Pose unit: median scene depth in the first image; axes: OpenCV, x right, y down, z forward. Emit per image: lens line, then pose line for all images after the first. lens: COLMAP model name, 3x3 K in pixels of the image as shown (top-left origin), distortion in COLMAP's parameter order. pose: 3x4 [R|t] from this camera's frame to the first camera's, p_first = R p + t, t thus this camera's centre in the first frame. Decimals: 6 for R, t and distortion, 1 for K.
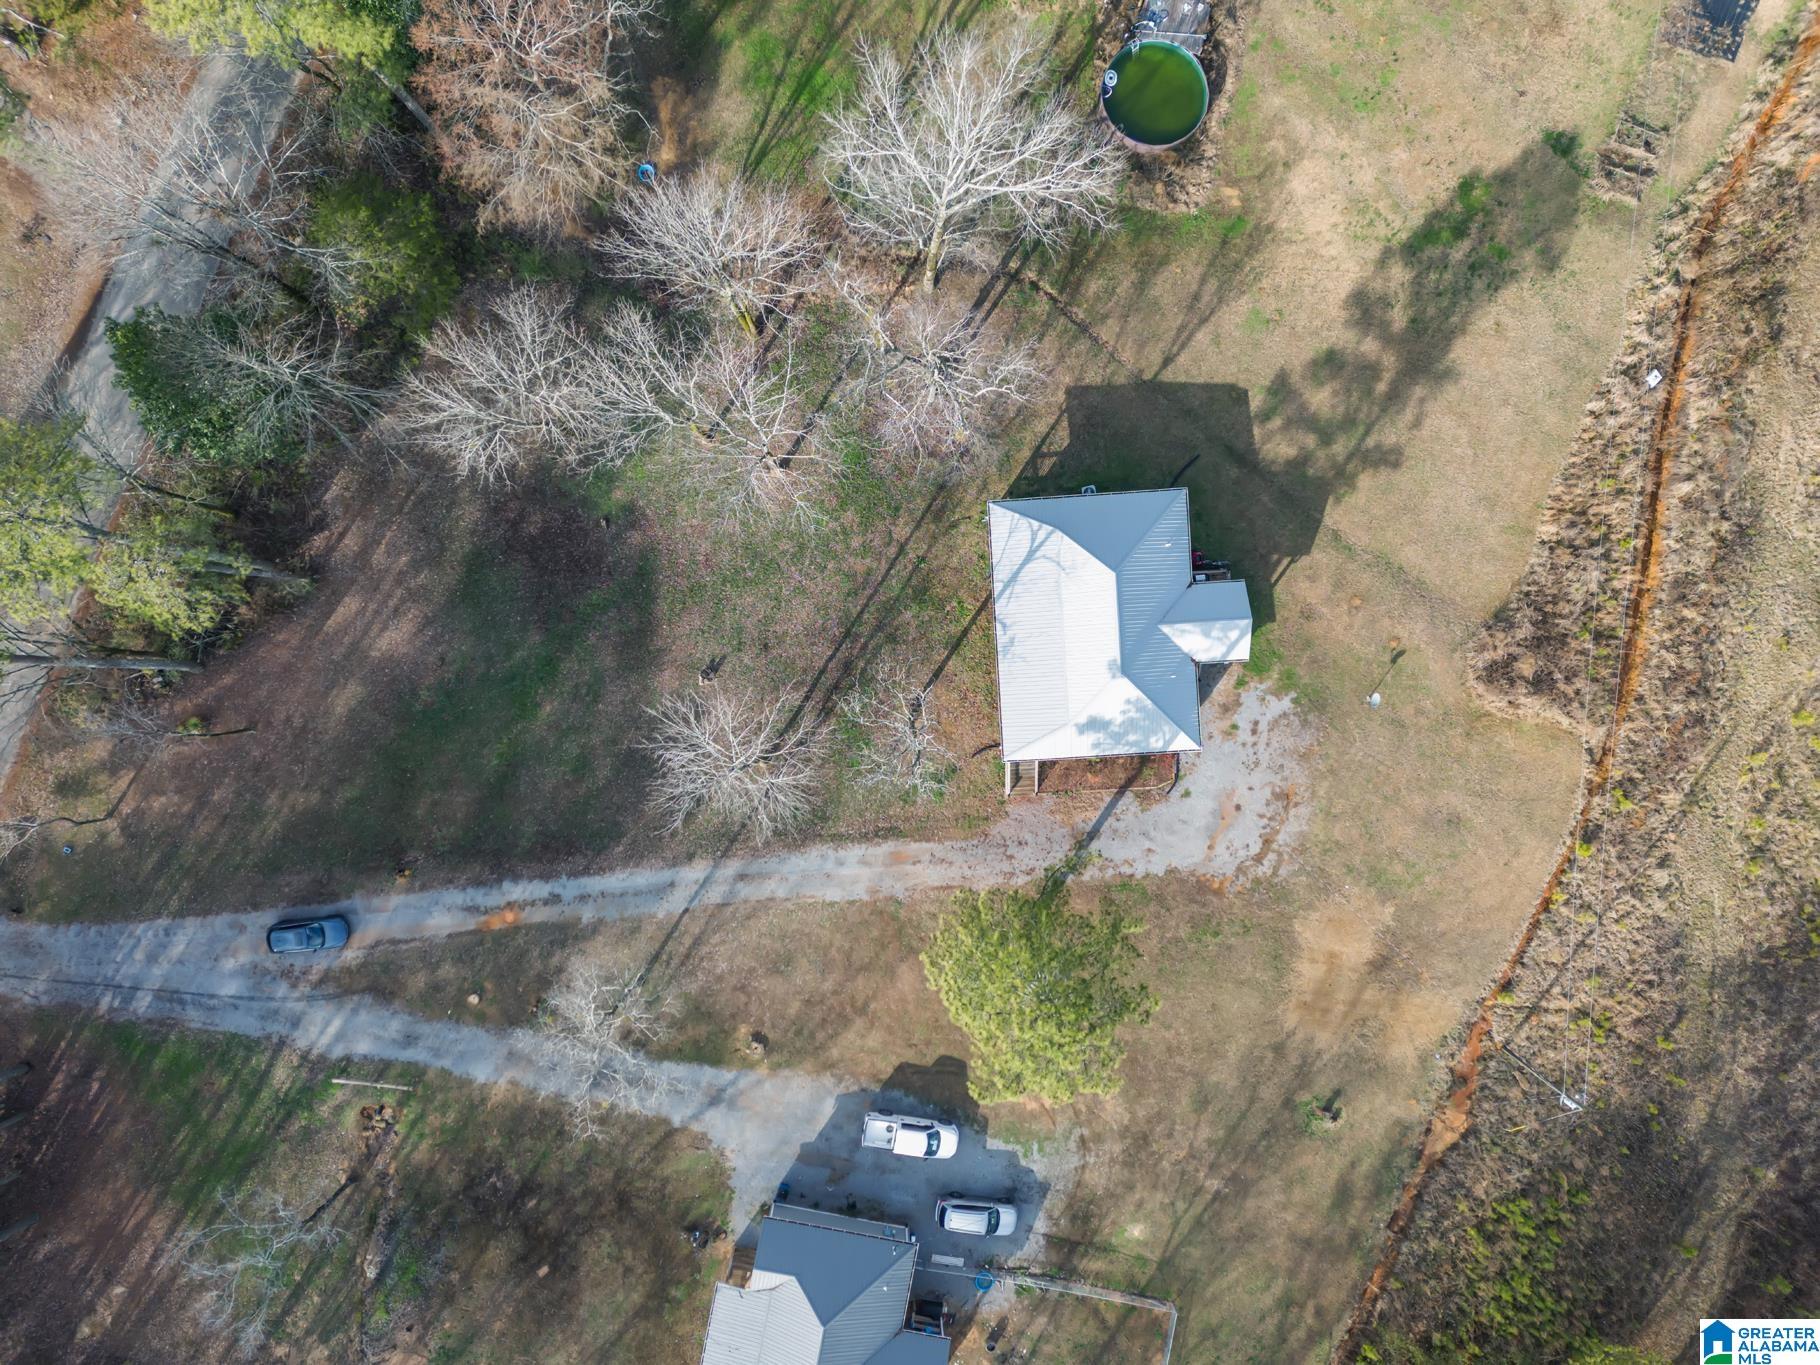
lens RADIAL K [[1272.4, 0, 910.0], [0, 1272.4, 682.5], [0, 0, 1]] dist [0.094677, -0.103285]
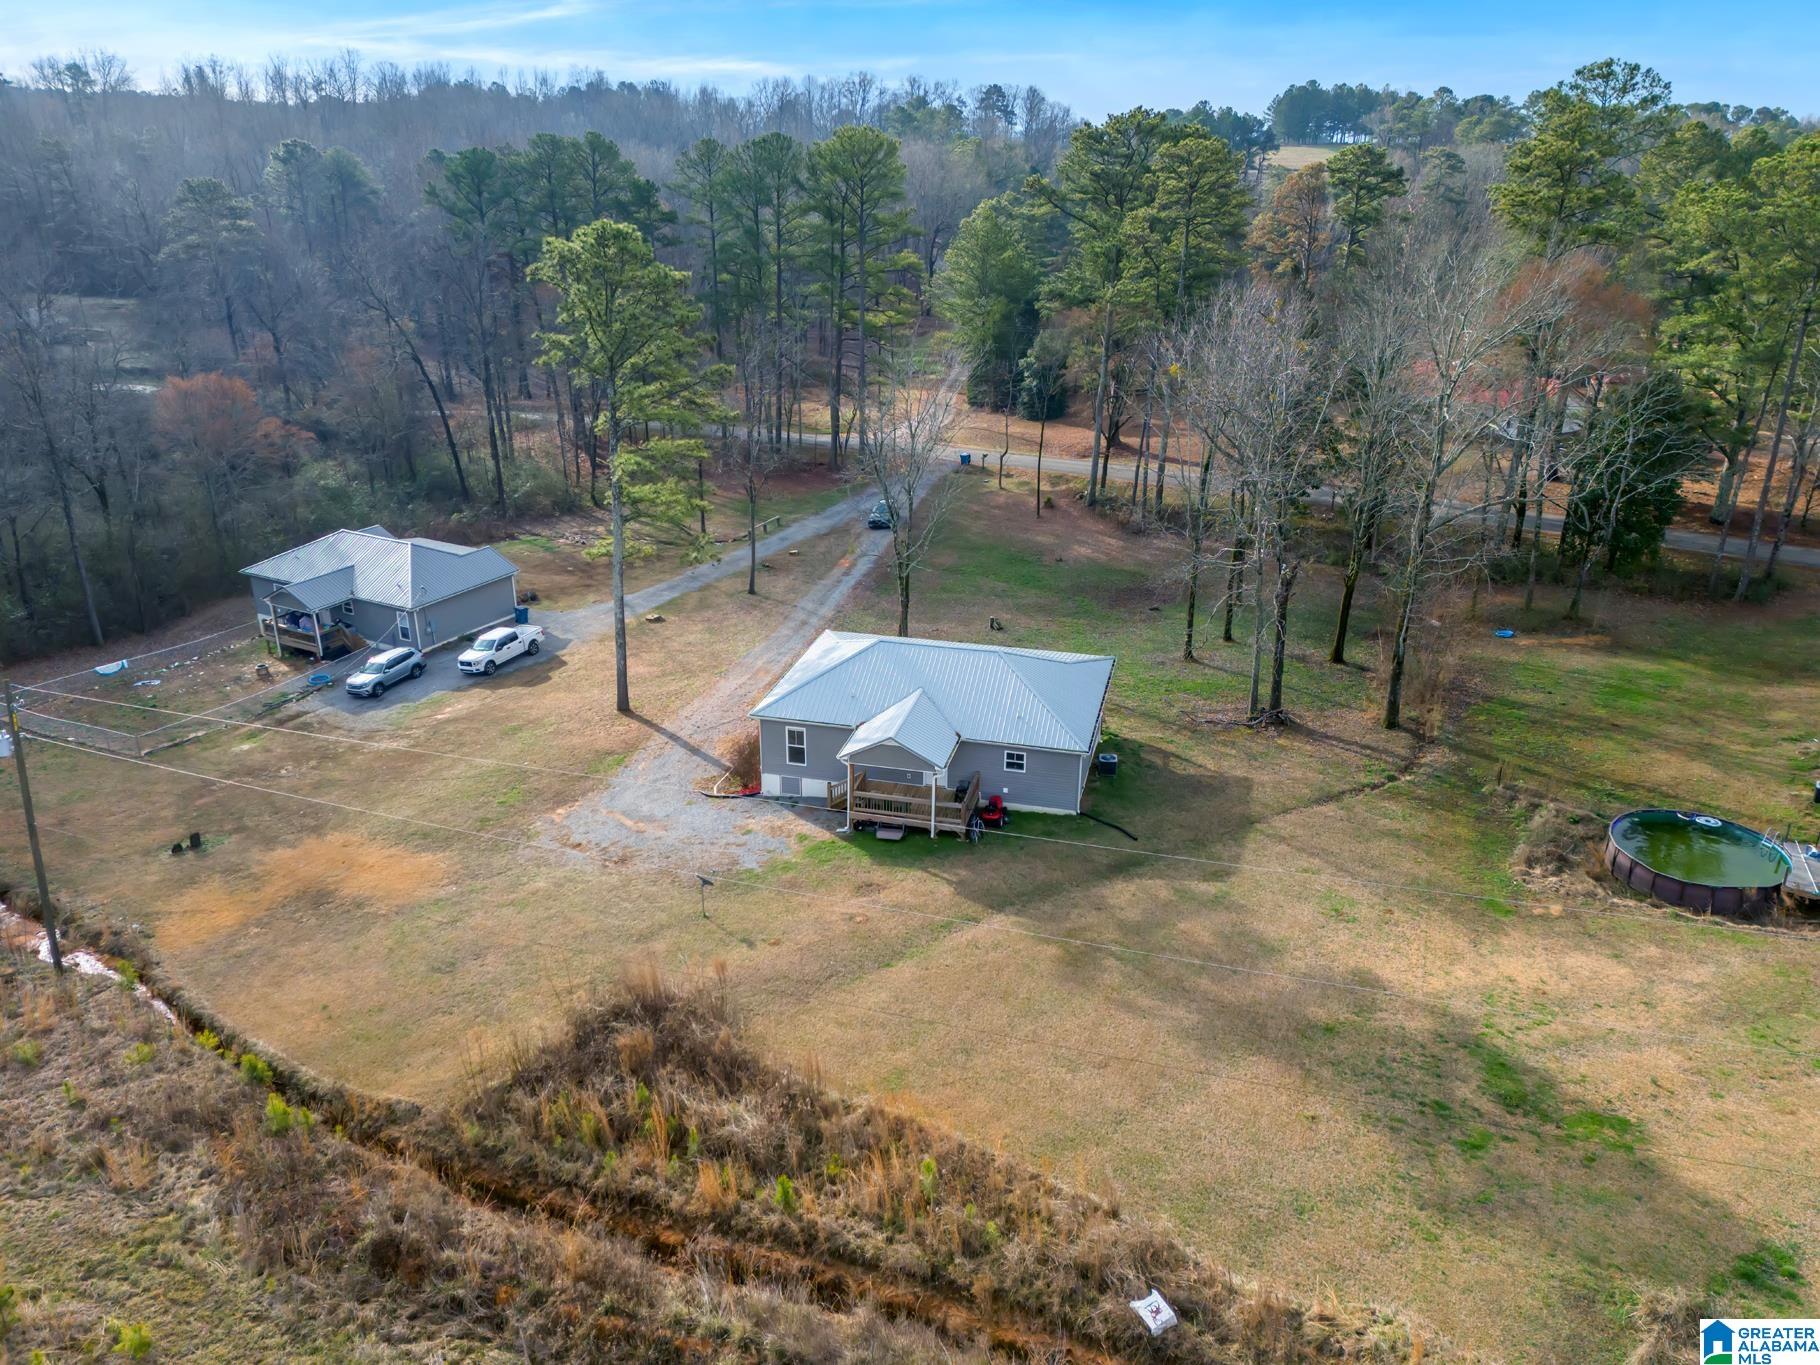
lens RADIAL K [[1272.4, 0, 910.0], [0, 1272.4, 682.5], [0, 0, 1]] dist [0.094677, -0.103285]
pose [[-0.301729, 0.364727, -0.880871, 0.838588], [-0.952935, -0.144027, 0.266778, -0.234082], [-0.029568, 0.919908, 0.391018, 0.658472]]
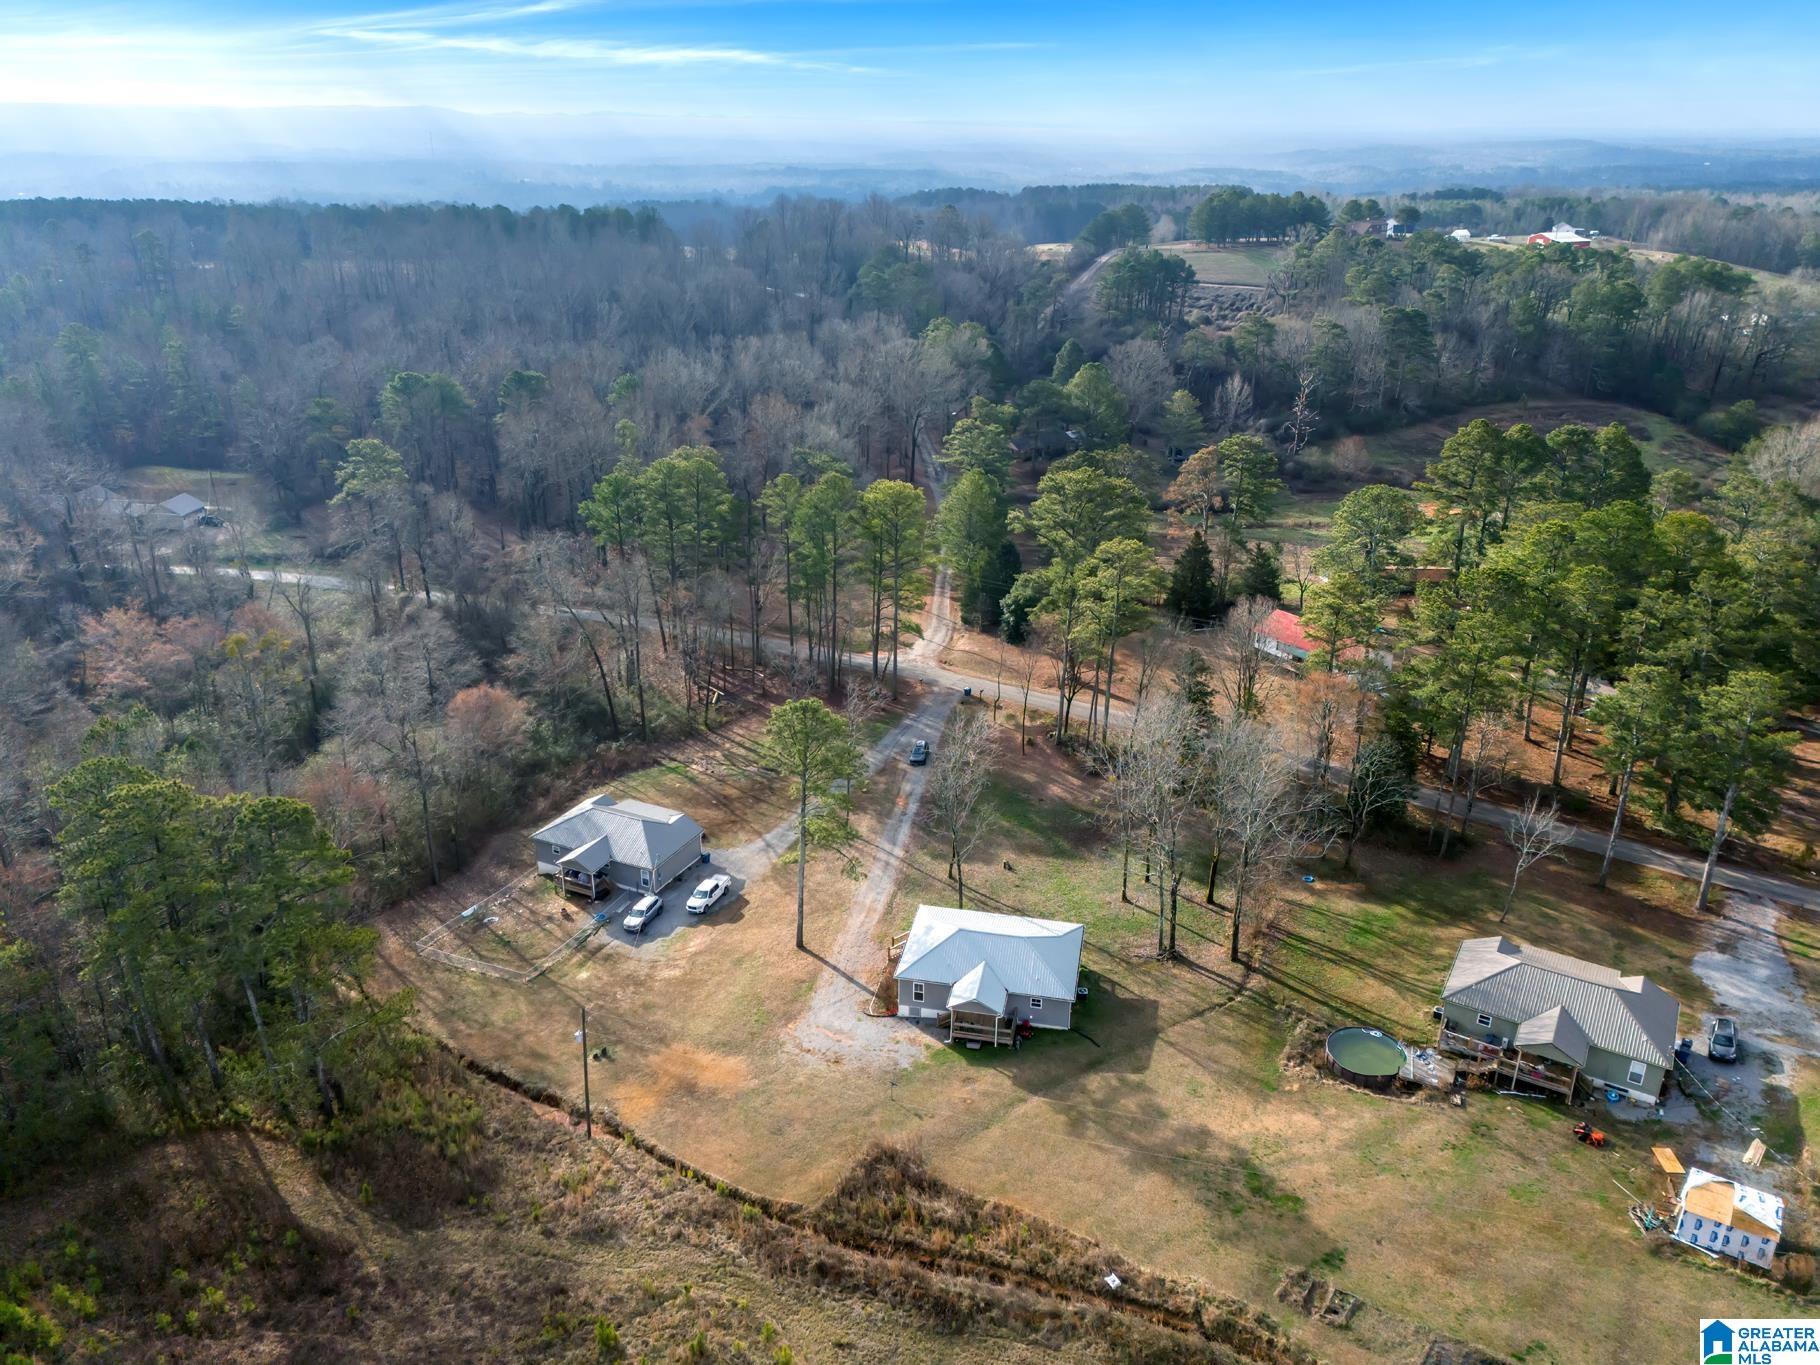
lens RADIAL K [[1269.9, 0, 890.0], [0, 1269.9, 677.8], [0, 0, 1]] dist [0.089107, -0.112185]
pose [[-0.271166, 0.373776, -0.886995, 1.351363], [-0.962391, -0.121070, 0.243197, -0.248713], [-0.016488, 0.919583, 0.392549, 0.108543]]
